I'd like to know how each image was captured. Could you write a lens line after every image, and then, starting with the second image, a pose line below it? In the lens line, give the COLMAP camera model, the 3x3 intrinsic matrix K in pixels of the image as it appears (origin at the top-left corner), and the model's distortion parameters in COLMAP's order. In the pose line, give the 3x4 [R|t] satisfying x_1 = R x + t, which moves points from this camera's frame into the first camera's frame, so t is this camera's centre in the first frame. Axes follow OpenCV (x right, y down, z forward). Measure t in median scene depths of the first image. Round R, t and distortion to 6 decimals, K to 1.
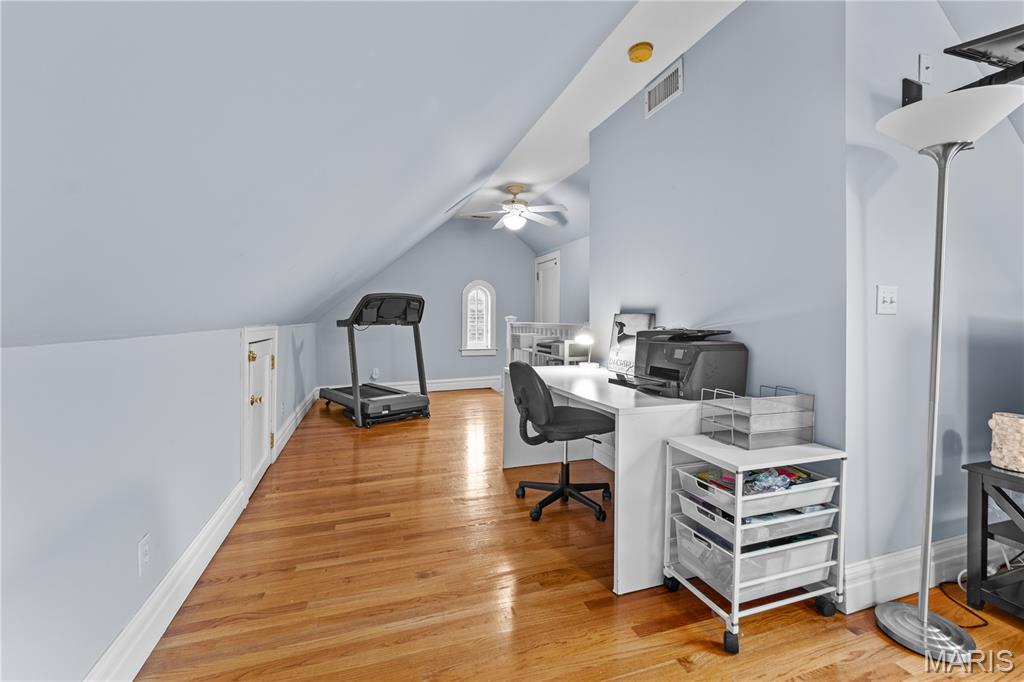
lens RADIAL K [[417.0, 0, 494.1], [0, 417.0, 321.5], [0, 0, 1]] dist [-0.000496, -0.000281]
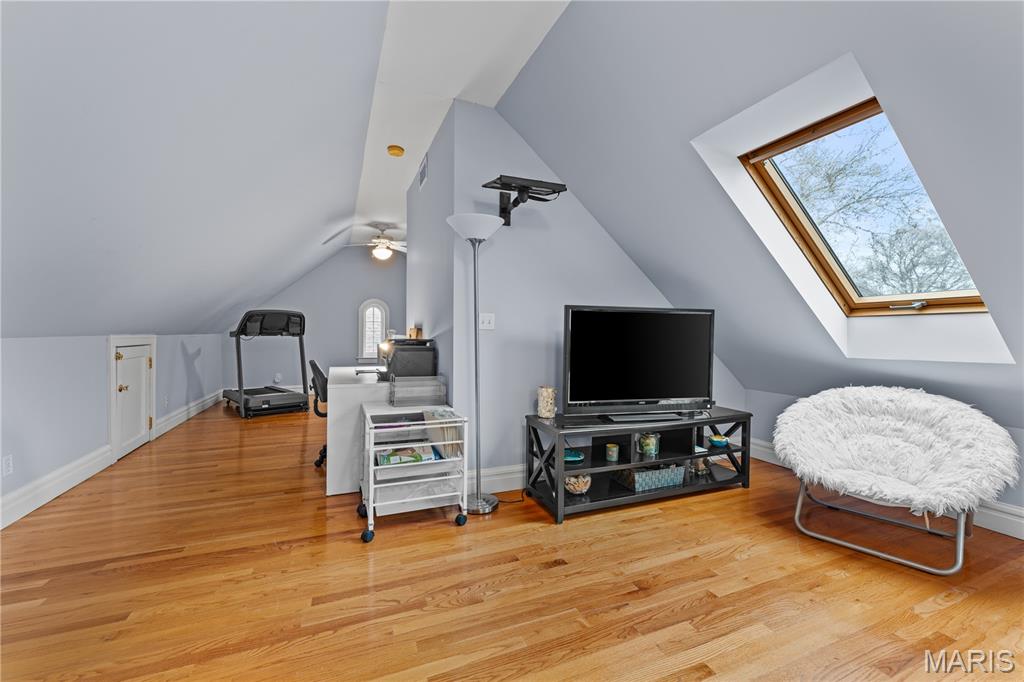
lens RADIAL K [[417.0, 0, 510.6], [0, 417.0, 341.4], [0, 0, 1]] dist [-0.000496, -0.000281]
pose [[0.996513, 0.005372, 0.083265, 0.346052], [-0.006453, 0.999898, 0.012714, 0.004457], [-0.083188, -0.013207, 0.996446, -0.280547]]
